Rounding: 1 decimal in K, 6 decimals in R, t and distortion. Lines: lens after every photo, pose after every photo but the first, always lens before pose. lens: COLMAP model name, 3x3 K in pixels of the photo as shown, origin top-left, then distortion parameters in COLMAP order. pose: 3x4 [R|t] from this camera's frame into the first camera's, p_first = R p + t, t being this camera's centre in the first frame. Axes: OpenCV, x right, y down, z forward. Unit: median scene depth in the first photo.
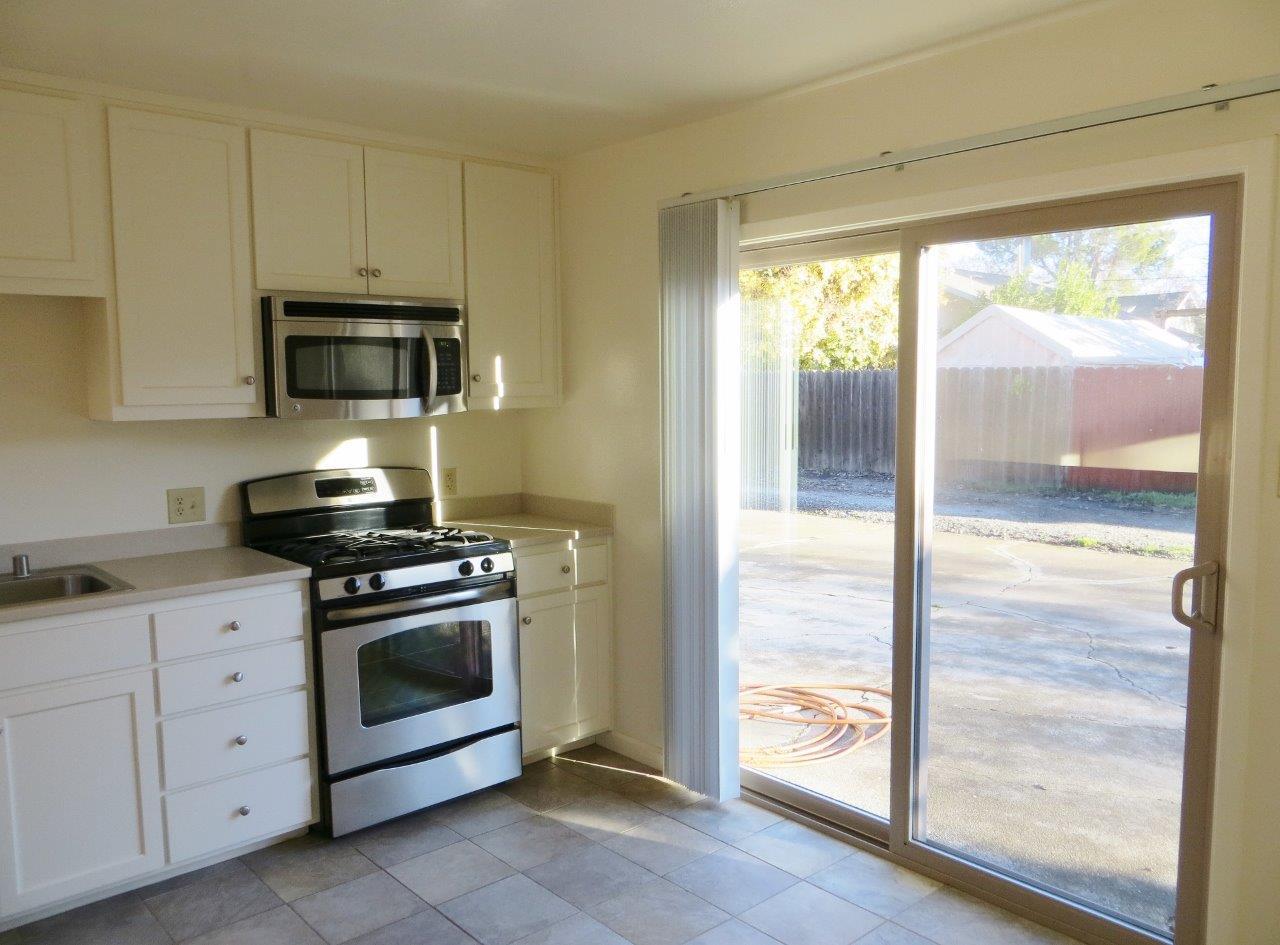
lens RADIAL K [[983.3, 0, 640.0], [0, 983.3, 472.5], [0, 0, 1]] dist [-0.009460, -0.007181]
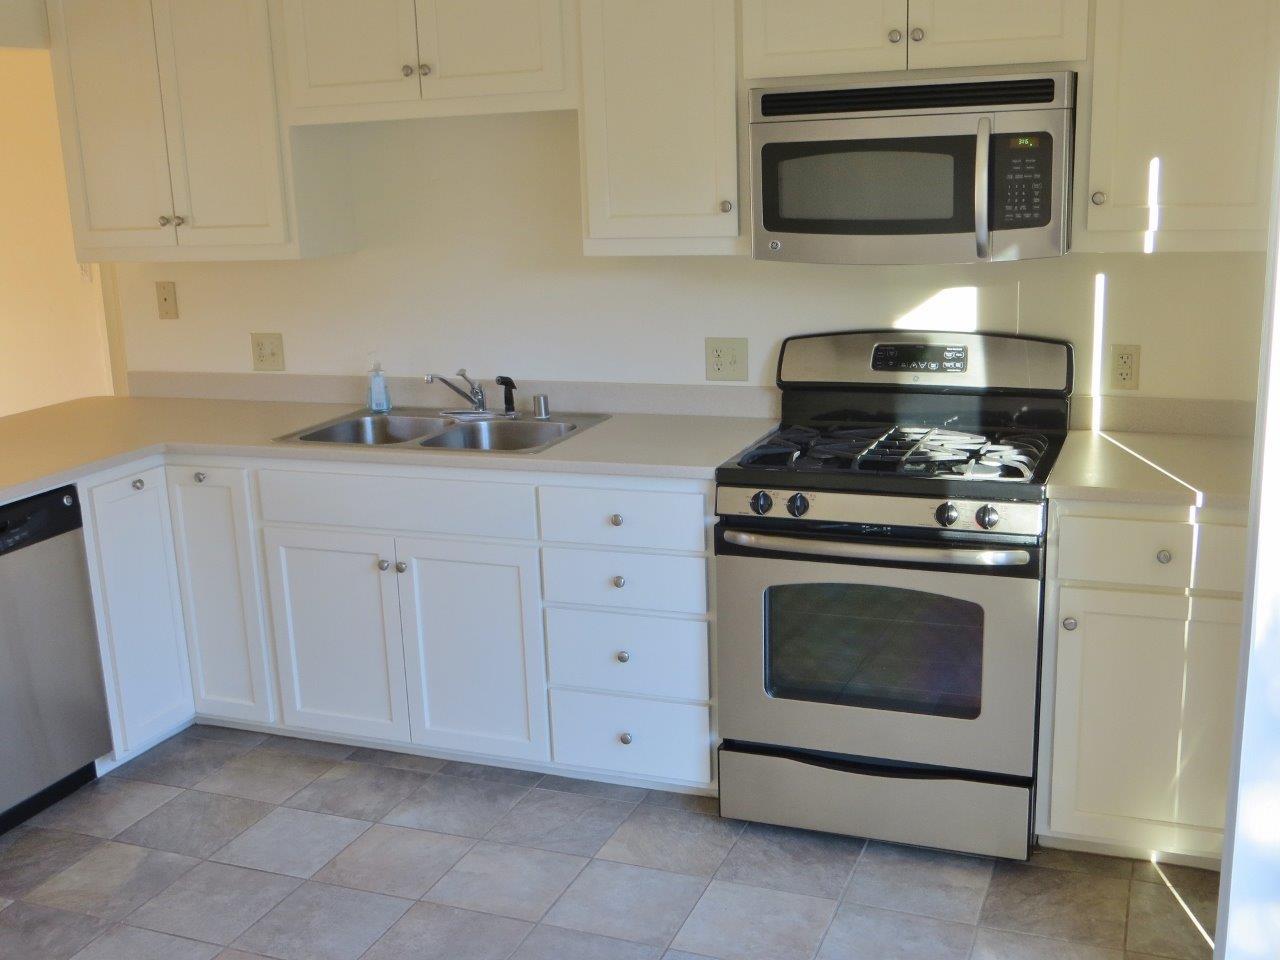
lens RADIAL K [[1353.9, 0, 640.0], [0, 1353.9, 480.0], [0, 0, 1]] dist [-0.045628, 0.058167]
pose [[0.448966, 0.200327, -0.870803, 0.485922], [-0.052126, 0.978757, 0.198287, -0.085401], [0.892027, -0.043633, 0.449871, 0.440909]]
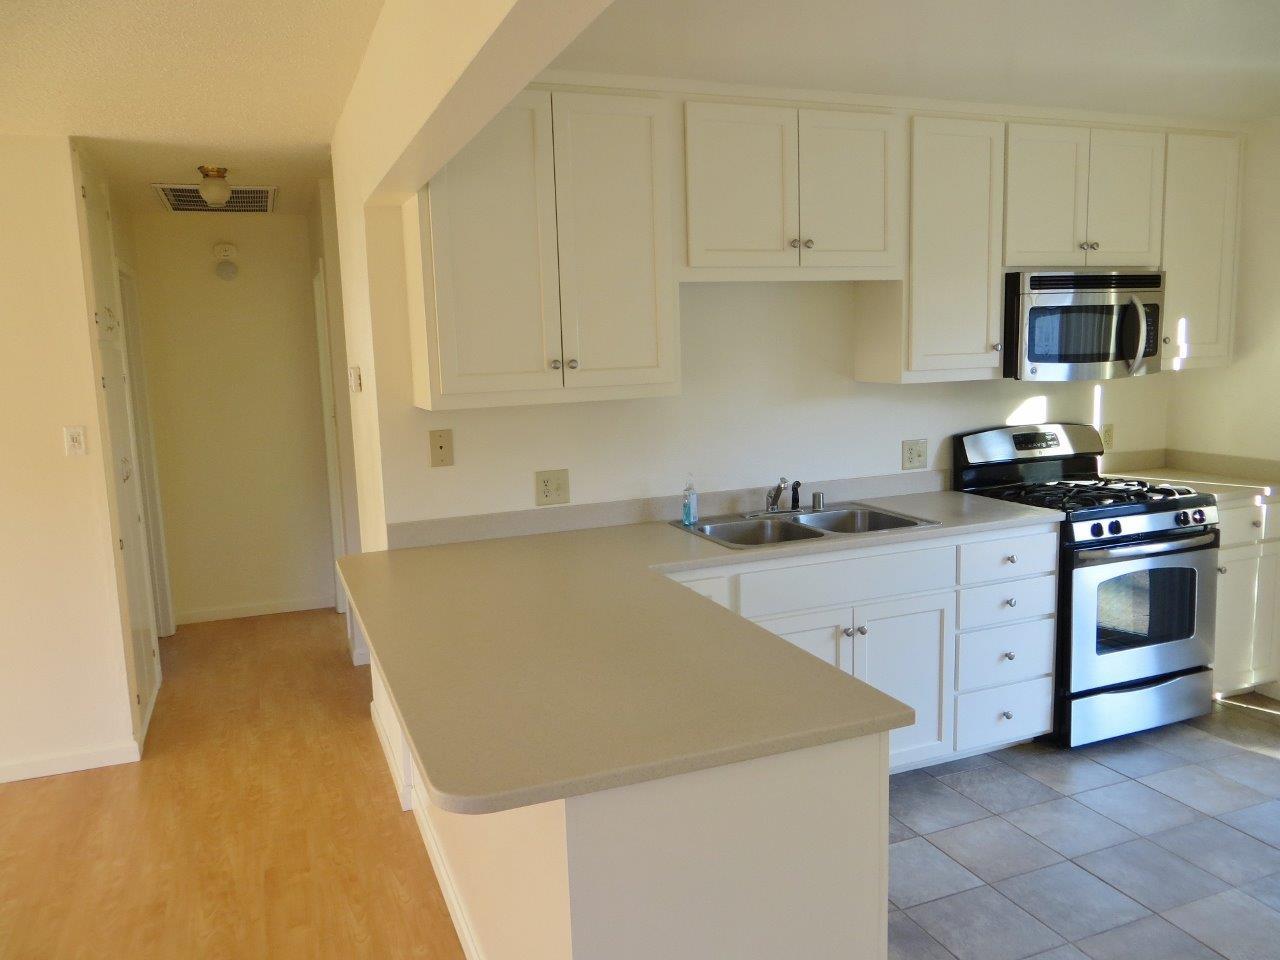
lens RADIAL K [[960.8, 0, 640.0], [0, 960.8, 480.0], [0, 0, 1]] dist [-0.008753, -0.001775]
pose [[0.940100, 0.033075, -0.339290, -0.383332], [-0.012417, 0.997944, 0.062878, -0.004059], [0.340672, -0.054898, 0.938578, -0.192118]]
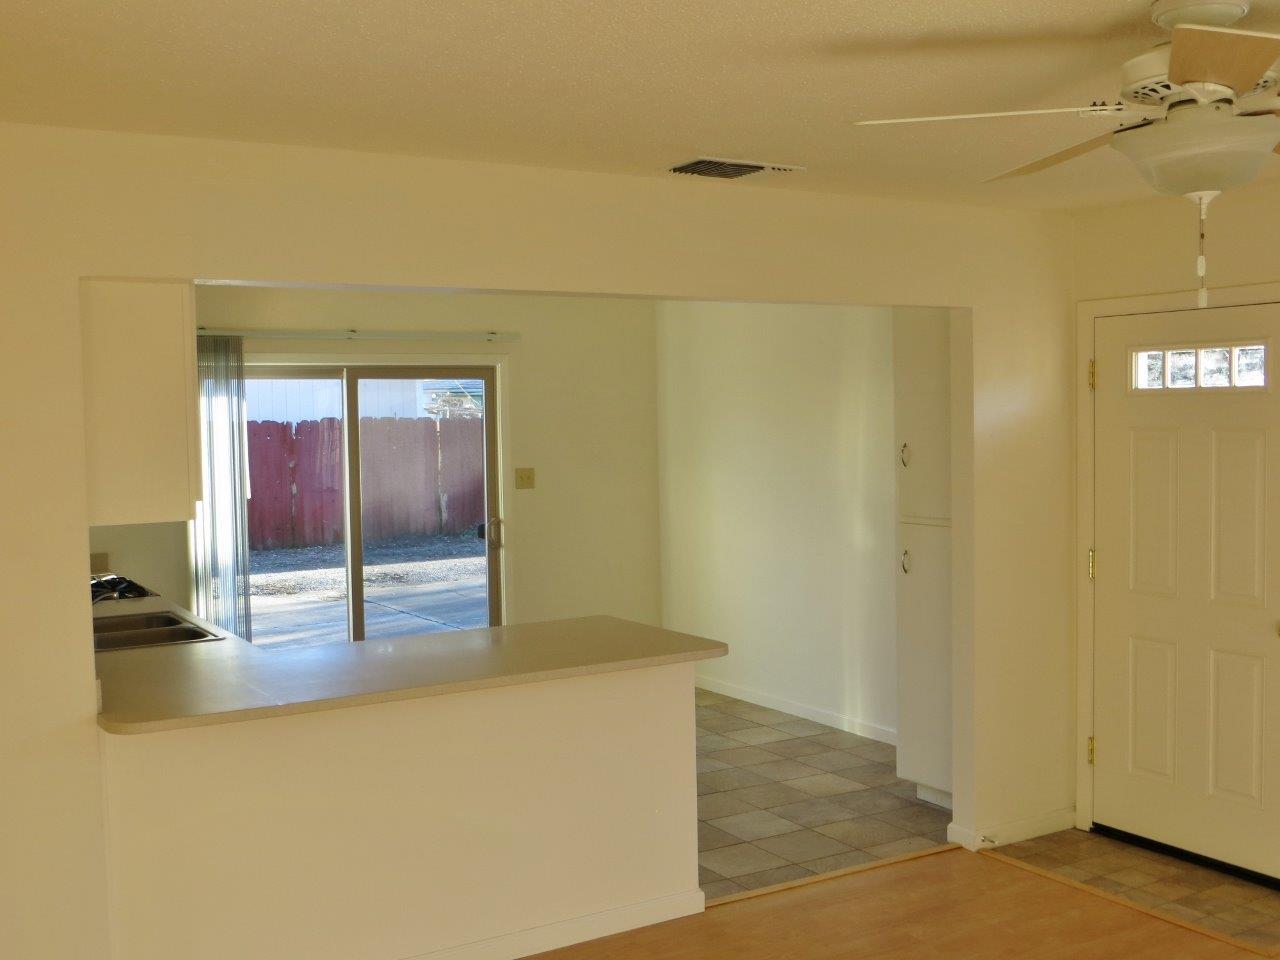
lens RADIAL K [[1353.9, 0, 640.0], [0, 1353.9, 480.0], [0, 0, 1]] dist [-0.045628, 0.058167]
pose [[0.180975, -0.042319, 0.982577, -1.848145], [0.109687, 0.993709, 0.022596, -0.027609], [-0.977352, 0.103687, 0.184478, -0.003110]]
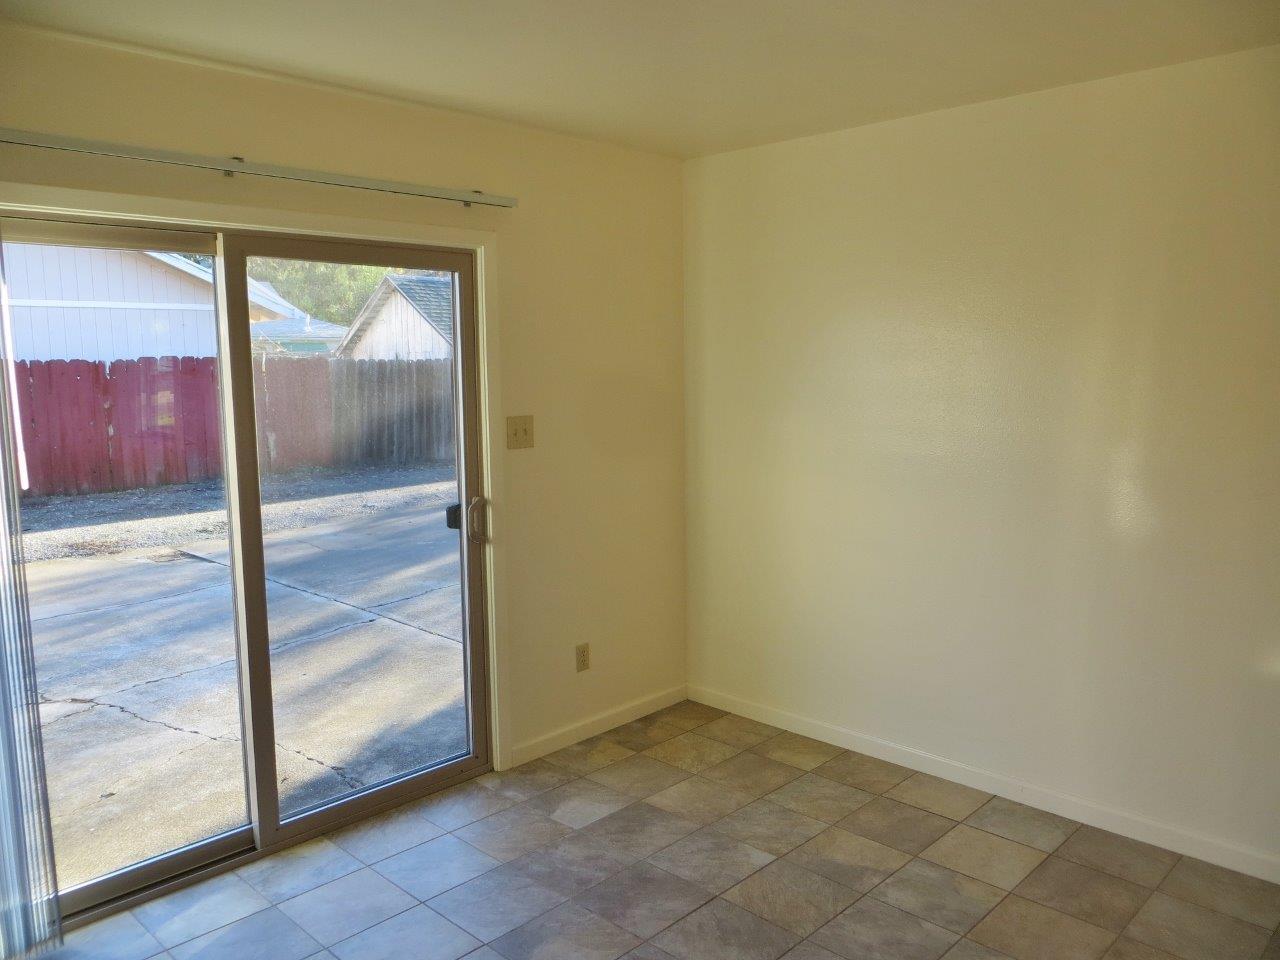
lens RADIAL K [[974.0, 0, 640.0], [0, 974.0, 480.0], [0, 0, 1]] dist [-0.010919, 0.006091]
pose [[-0.068805, -0.112687, 0.991245, -0.654720], [0.108616, 0.986848, 0.119727, -0.062136], [-0.991700, 0.115903, -0.055661, 0.561891]]
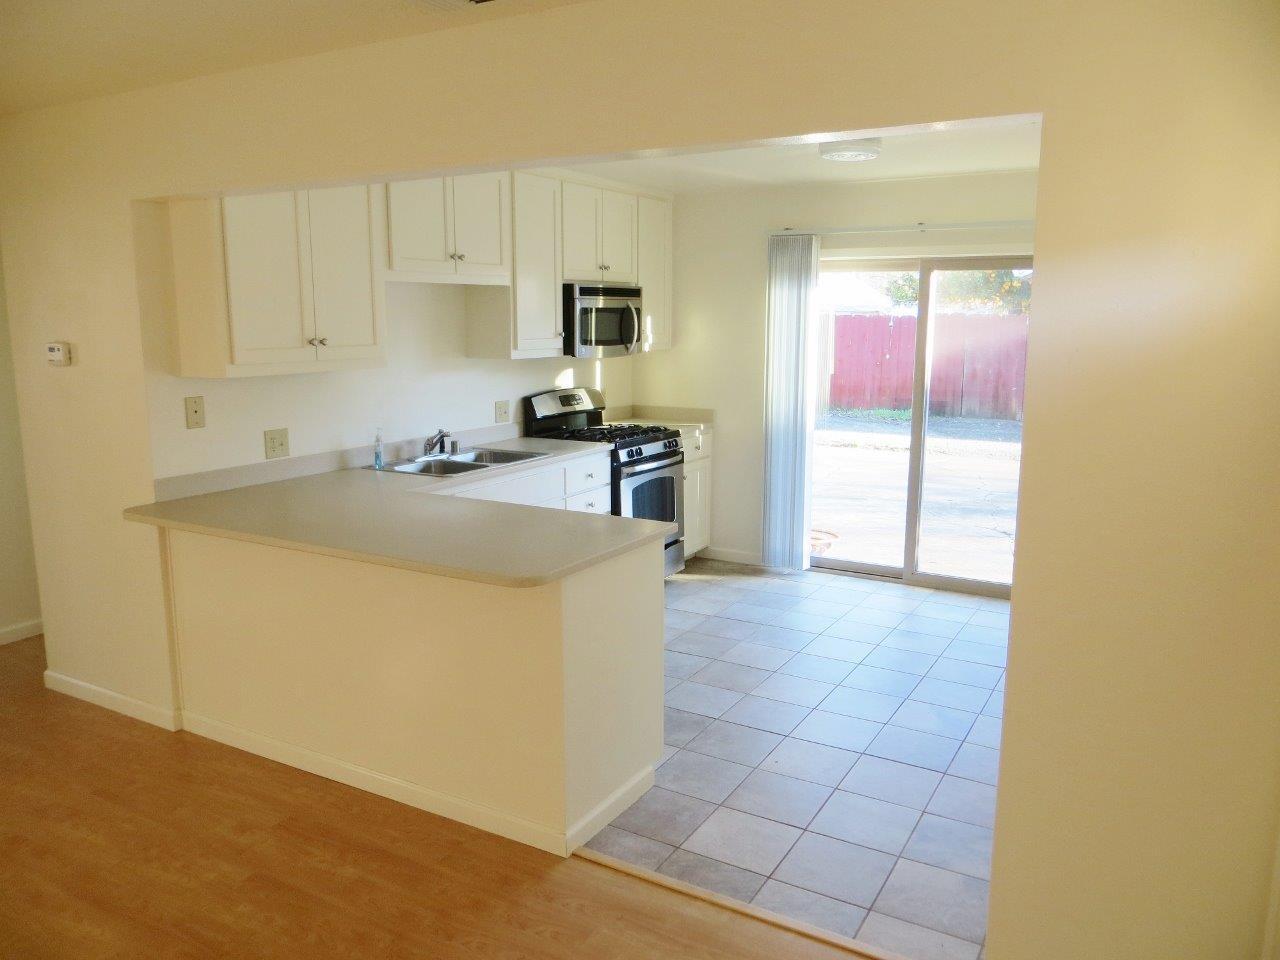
lens RADIAL K [[960.8, 0, 640.0], [0, 960.8, 480.0], [0, 0, 1]] dist [-0.008753, -0.001775]
pose [[0.951406, -0.040218, 0.305301, -0.739621], [0.016809, 0.996739, 0.078921, 0.025093], [-0.307480, -0.069954, 0.948980, -0.578245]]
